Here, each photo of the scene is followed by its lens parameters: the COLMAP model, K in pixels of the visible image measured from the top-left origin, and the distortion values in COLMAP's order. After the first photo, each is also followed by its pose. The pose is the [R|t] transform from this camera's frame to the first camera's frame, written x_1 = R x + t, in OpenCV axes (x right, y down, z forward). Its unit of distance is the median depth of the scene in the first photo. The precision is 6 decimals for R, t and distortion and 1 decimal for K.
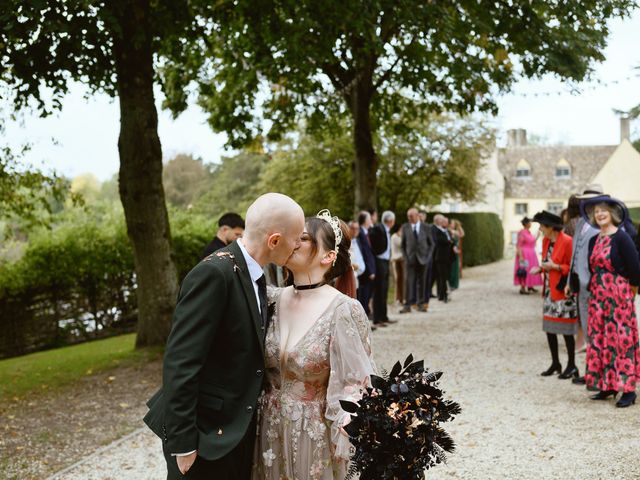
lens RADIAL K [[1610.6, 0, 320.0], [0, 1610.6, 240.0], [0, 0, 1]] dist [-0.010056, 0.085023]
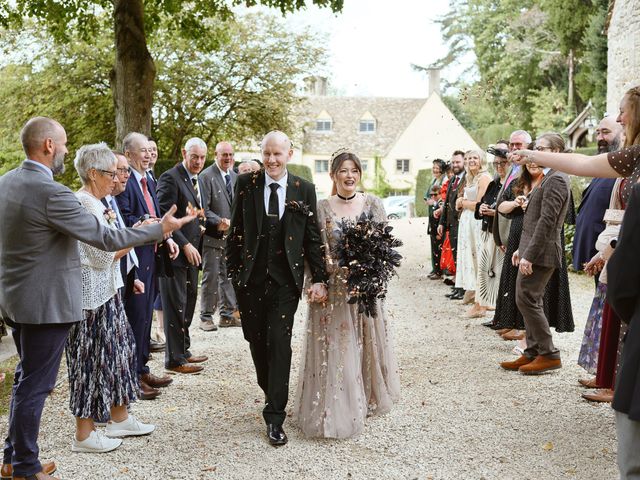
lens RADIAL K [[1610.6, 0, 320.0], [0, 1610.6, 240.0], [0, 0, 1]] dist [-0.010056, 0.085023]
pose [[0.990474, 0.012255, 0.137157, 0.005214], [-0.015496, 0.999625, 0.022591, 0.000318], [-0.136829, -0.024501, 0.990292, 0.131931]]
